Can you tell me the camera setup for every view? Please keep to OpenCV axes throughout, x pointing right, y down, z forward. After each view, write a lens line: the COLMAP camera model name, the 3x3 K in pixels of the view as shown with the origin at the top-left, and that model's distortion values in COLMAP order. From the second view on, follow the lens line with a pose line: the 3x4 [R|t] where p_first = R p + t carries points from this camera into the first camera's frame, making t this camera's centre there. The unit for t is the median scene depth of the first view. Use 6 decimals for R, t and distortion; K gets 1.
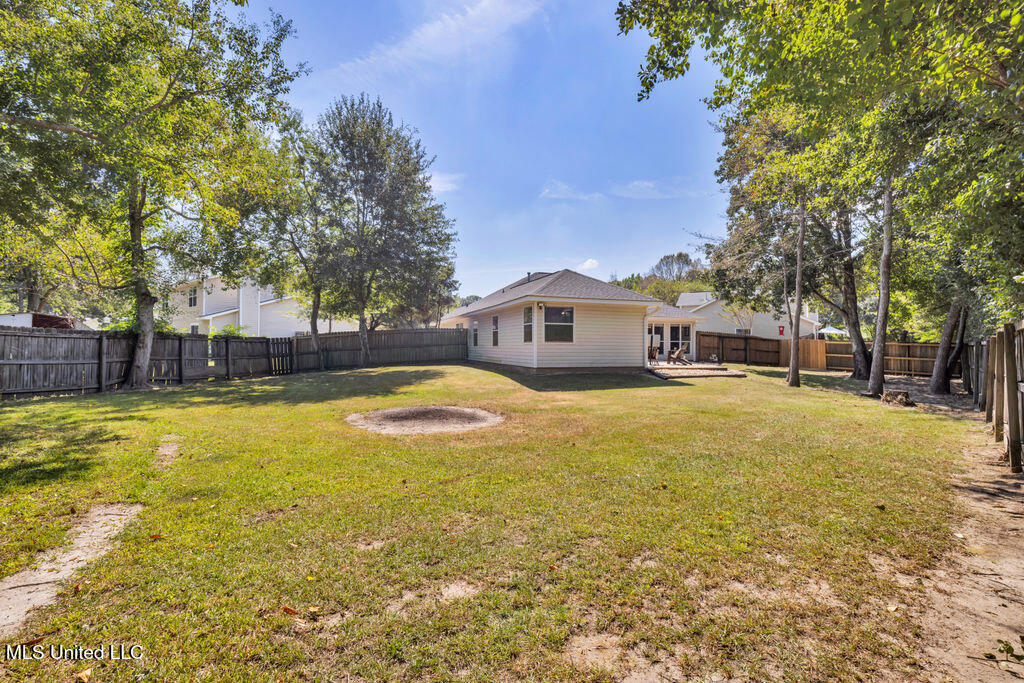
lens RADIAL K [[458.9, 0, 509.9], [0, 458.9, 344.3], [0, 0, 1]] dist [0.000821, -0.000005]
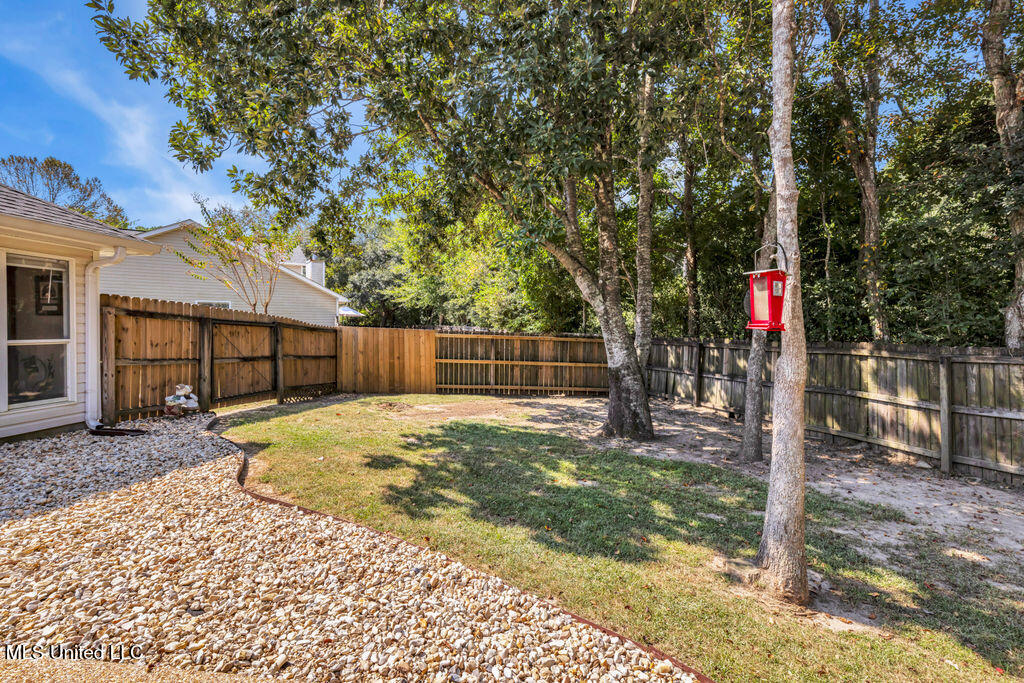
lens RADIAL K [[458.9, 0, 509.9], [0, 458.9, 344.3], [0, 0, 1]] dist [0.000821, -0.000005]
pose [[0.436333, -0.036434, 0.899047, 0.274586], [0.002986, 0.999233, 0.039045, -0.011781], [-0.899780, -0.014352, 0.436108, 0.682041]]
